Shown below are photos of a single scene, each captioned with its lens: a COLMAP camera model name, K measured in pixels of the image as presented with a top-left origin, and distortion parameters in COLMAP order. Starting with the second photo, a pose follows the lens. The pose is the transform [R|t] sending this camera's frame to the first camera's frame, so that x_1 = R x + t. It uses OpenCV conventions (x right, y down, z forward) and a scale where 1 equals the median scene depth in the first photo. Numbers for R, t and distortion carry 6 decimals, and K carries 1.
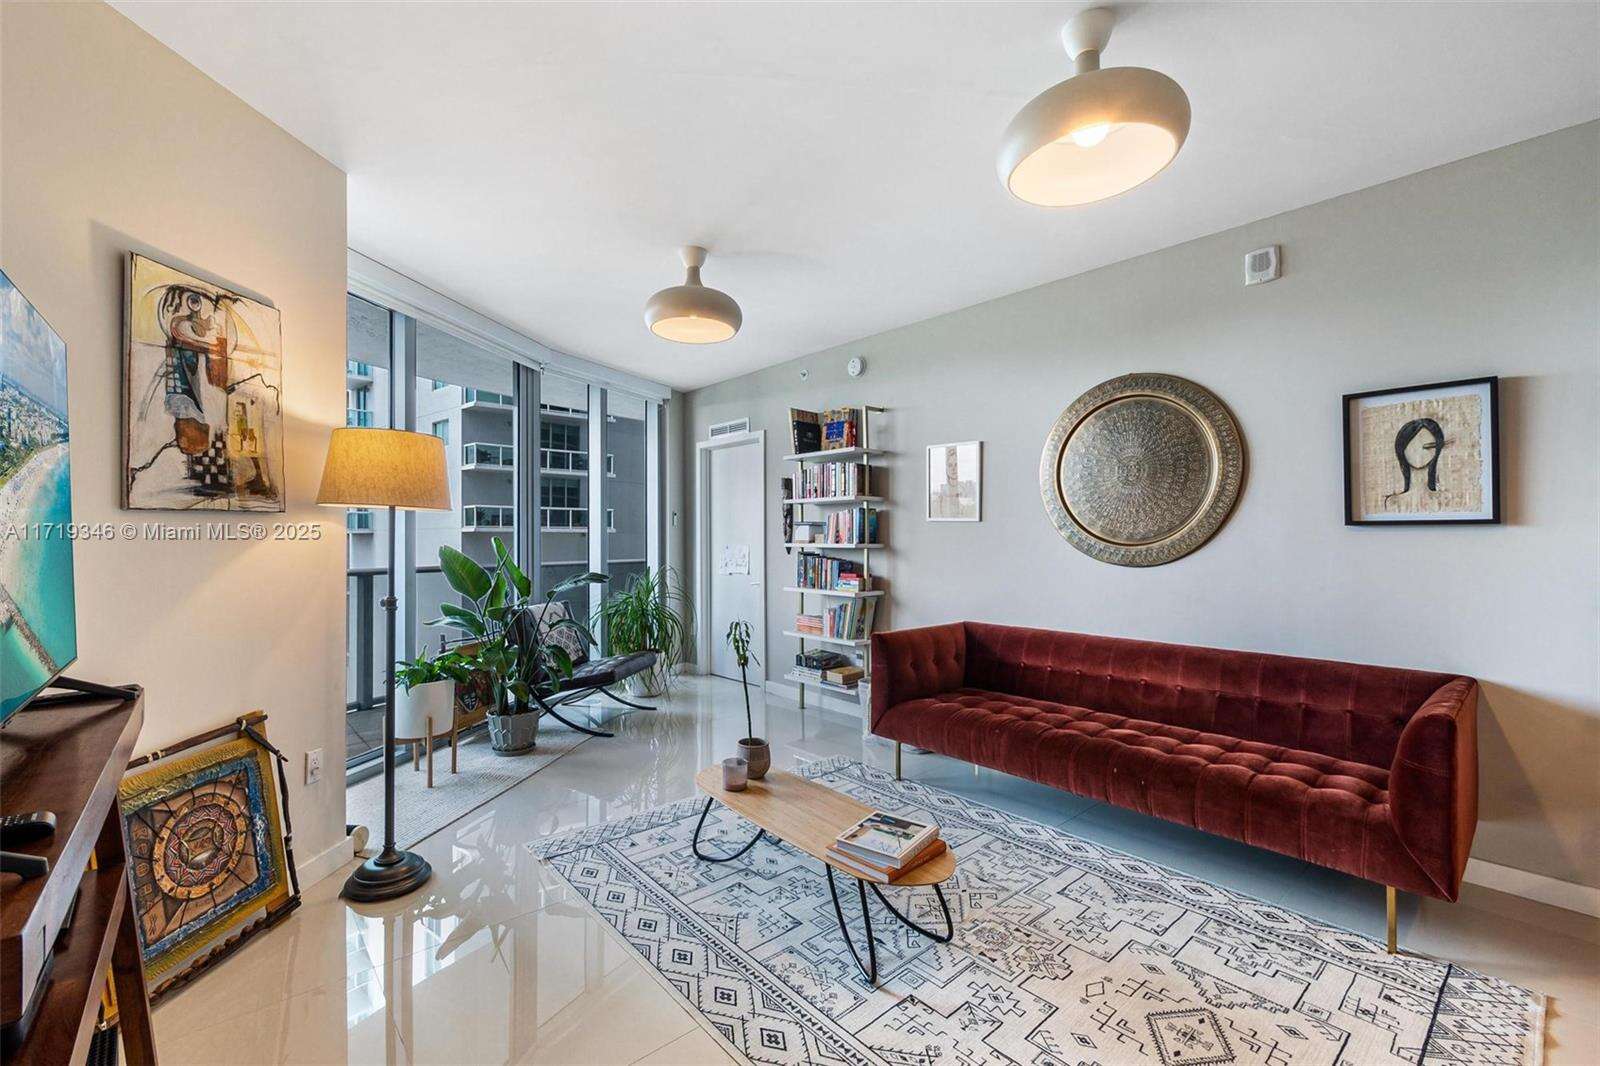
lens RADIAL K [[671.2, 0, 799.0], [0, 671.2, 532.9], [0, 0, 1]] dist [-0.004669, -0.000220]
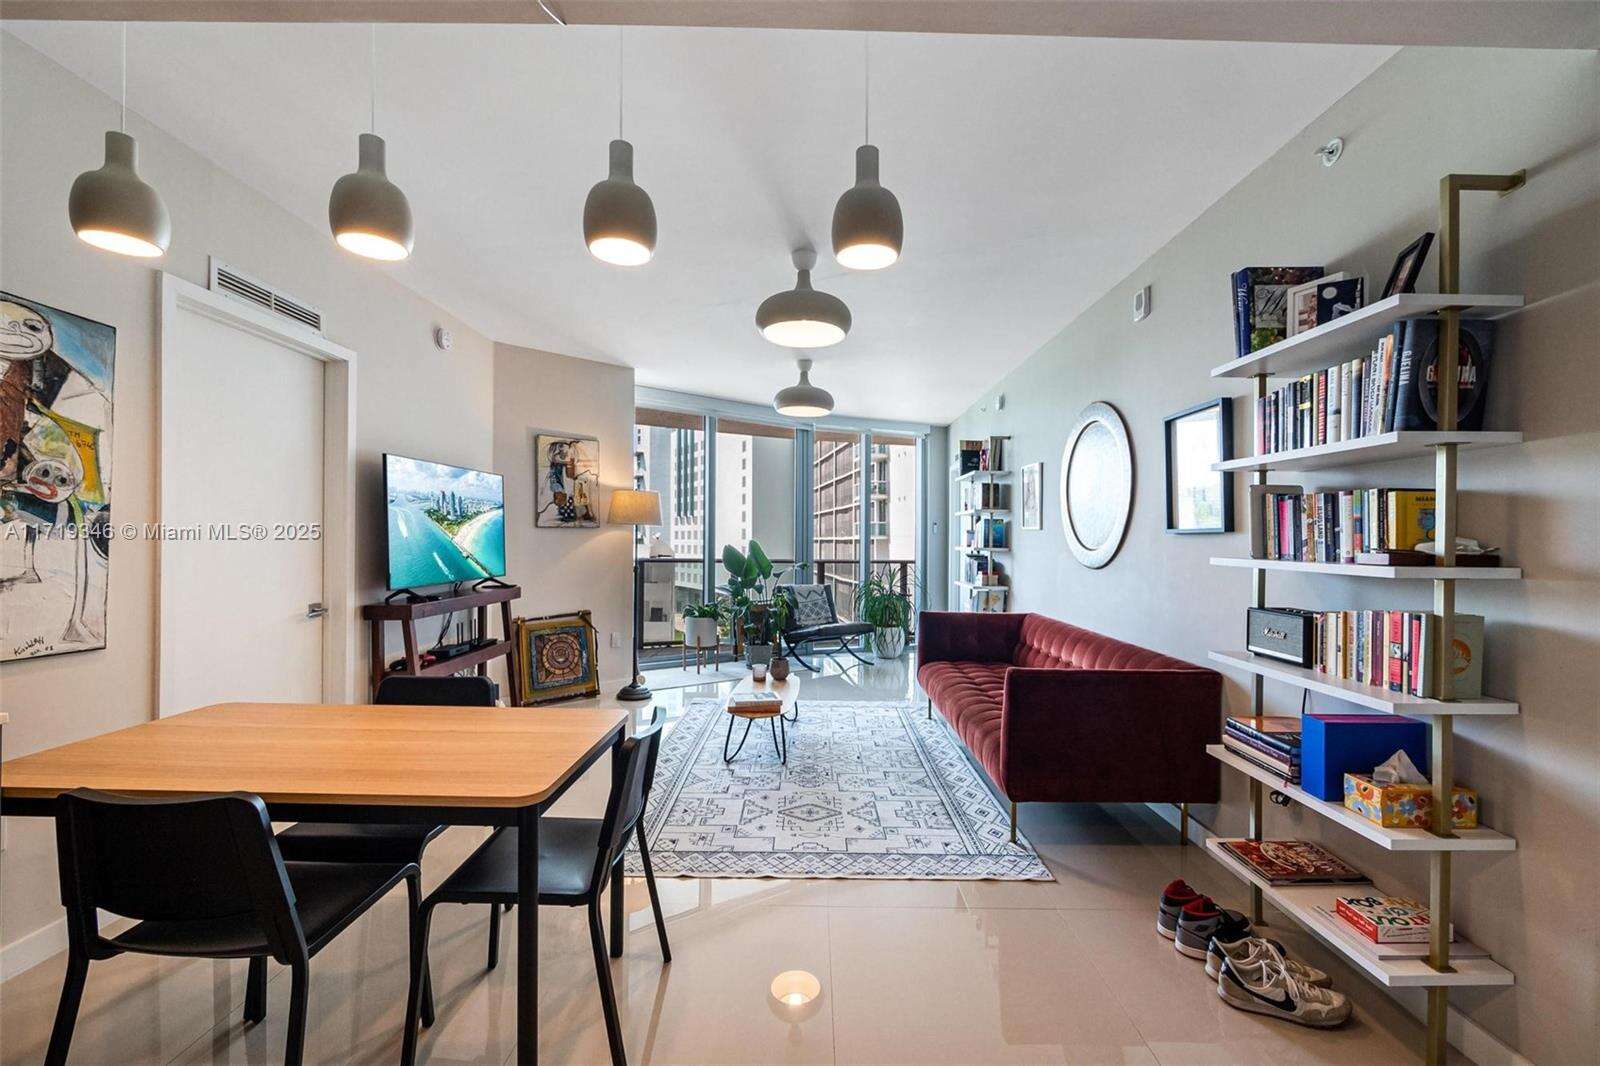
lens RADIAL K [[671.2, 0, 826.1], [0, 671.2, 542.9], [0, 0, 1]] dist [-0.004669, -0.000220]
pose [[0.764697, 0.011087, -0.644294, 1.504952], [-0.007535, 0.999937, 0.008263, -0.001273], [0.644346, -0.001464, 0.764733, -0.317511]]
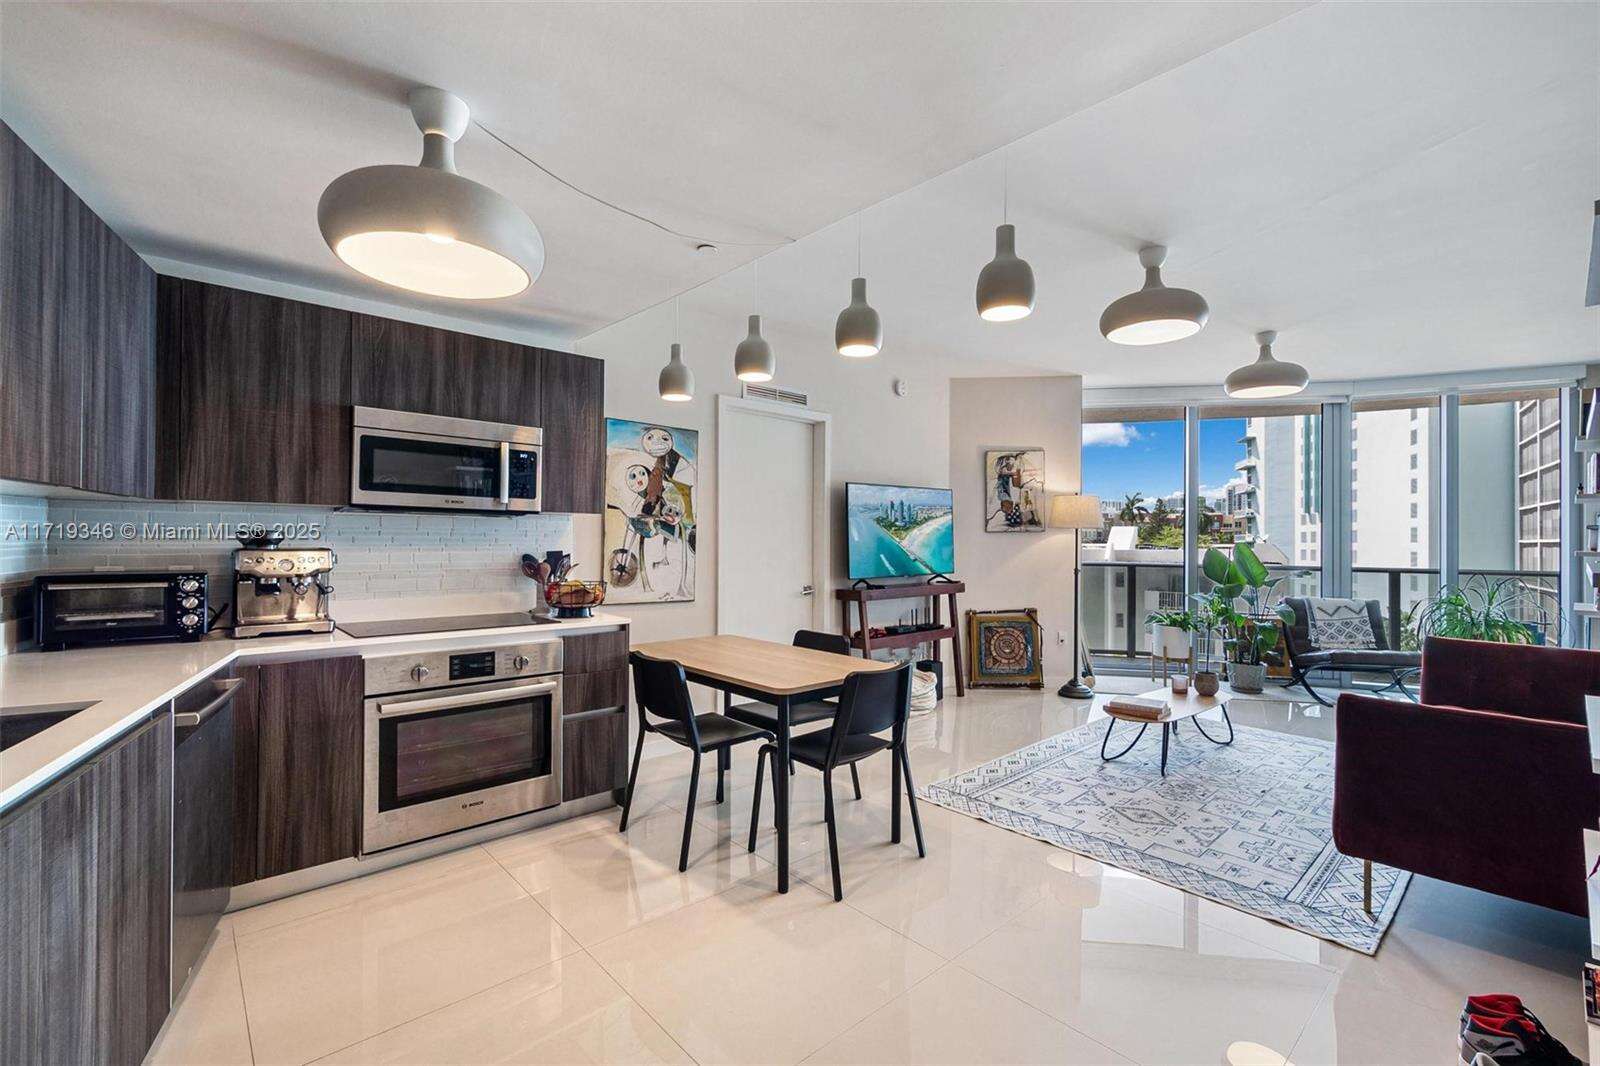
lens RADIAL K [[718.6, 0, 793.9], [0, 718.6, 543.4], [0, 0, 1]] dist [-0.001850, 0.000047]
pose [[0.020090, 0.005637, -0.999782, 2.110893], [0.001271, 0.999983, 0.005664, -0.001359], [0.999797, -0.001384, 0.020082, 0.008572]]
